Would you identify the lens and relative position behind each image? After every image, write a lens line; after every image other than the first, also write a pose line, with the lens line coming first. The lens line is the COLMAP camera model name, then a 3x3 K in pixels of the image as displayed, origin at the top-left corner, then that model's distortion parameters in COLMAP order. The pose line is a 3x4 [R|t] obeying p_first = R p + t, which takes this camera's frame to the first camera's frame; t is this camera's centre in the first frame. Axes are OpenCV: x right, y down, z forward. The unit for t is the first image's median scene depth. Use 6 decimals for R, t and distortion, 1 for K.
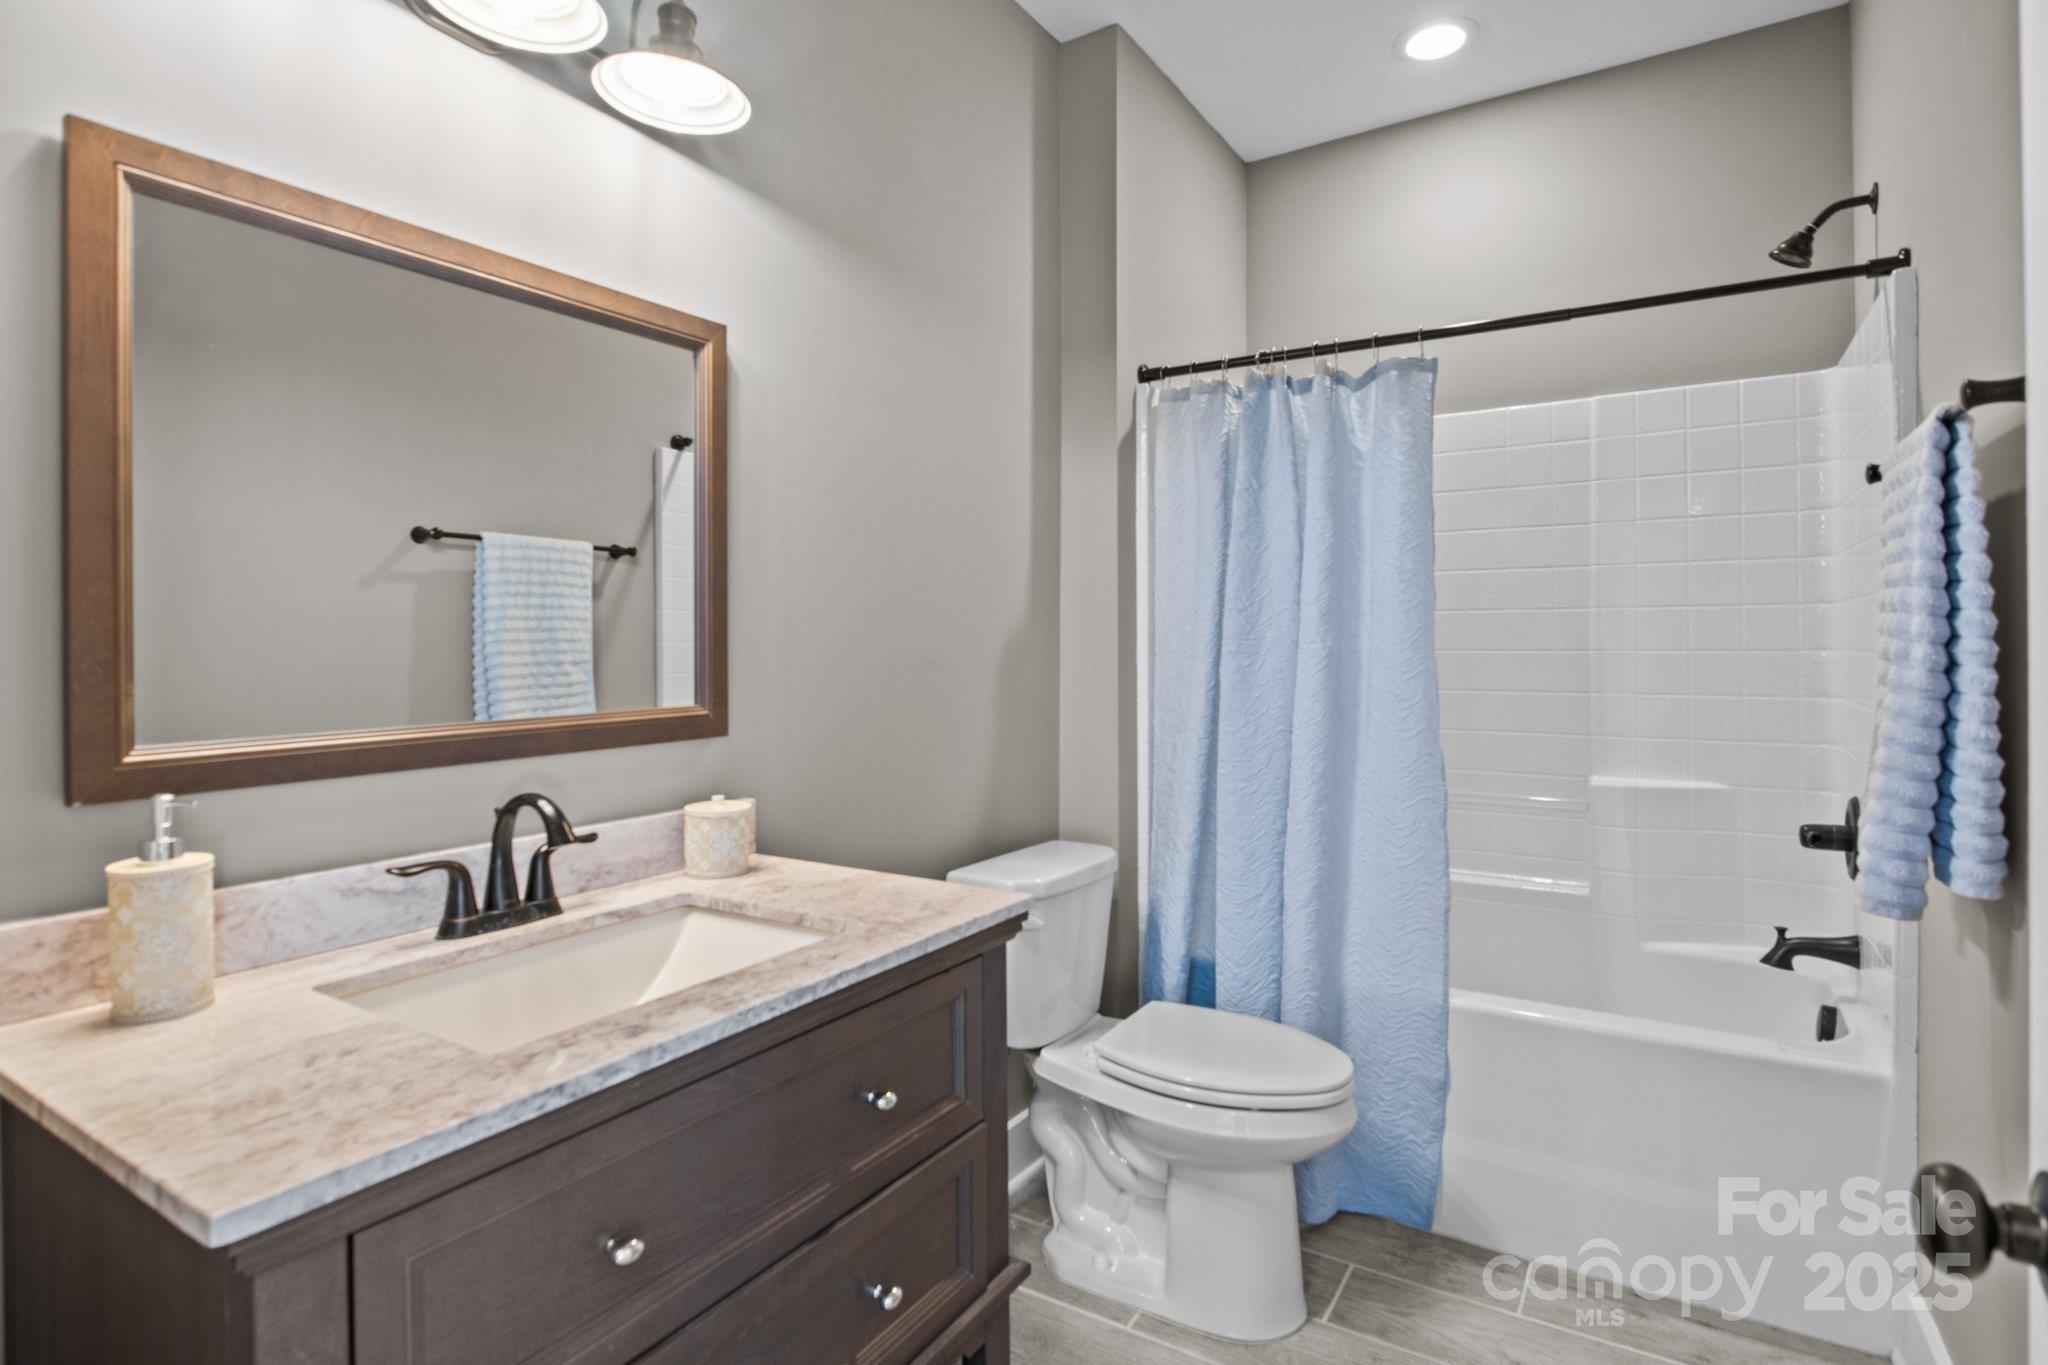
lens RADIAL K [[1020.5, 0, 1015.5], [0, 1020.5, 667.8], [0, 0, 1]] dist [-0.001290, -0.000698]
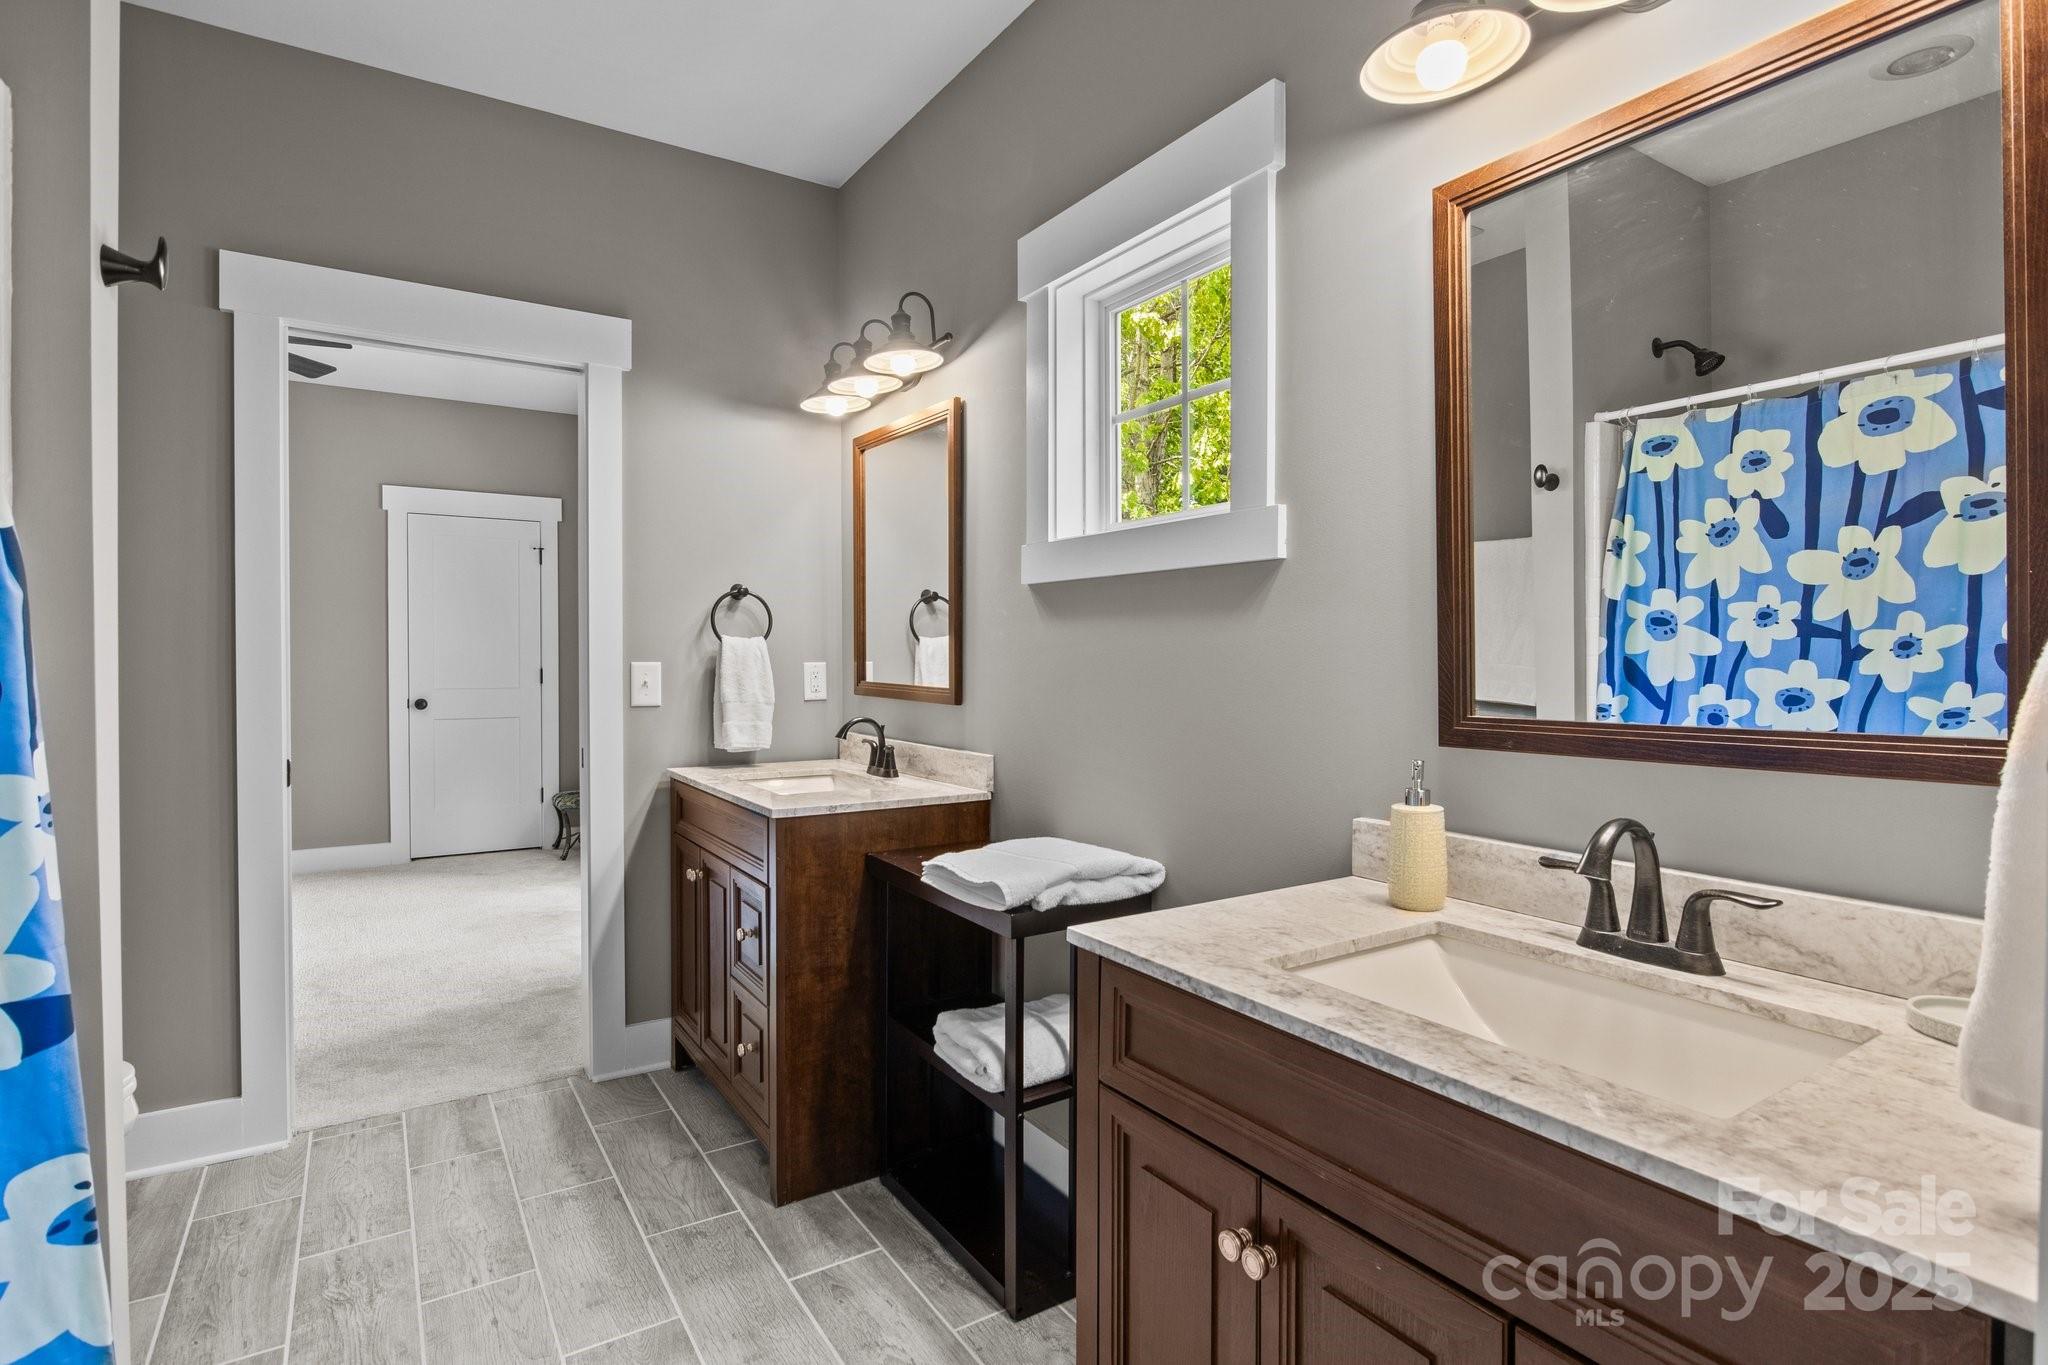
lens RADIAL K [[1020.5, 0, 1019.8], [0, 1020.5, 673.7], [0, 0, 1]] dist [-0.001290, -0.000698]
pose [[-0.446495, 0.004814, -0.894773, 0.686705], [-0.016962, 0.999760, 0.013843, -0.005799], [0.894625, 0.021358, -0.446307, 1.110091]]
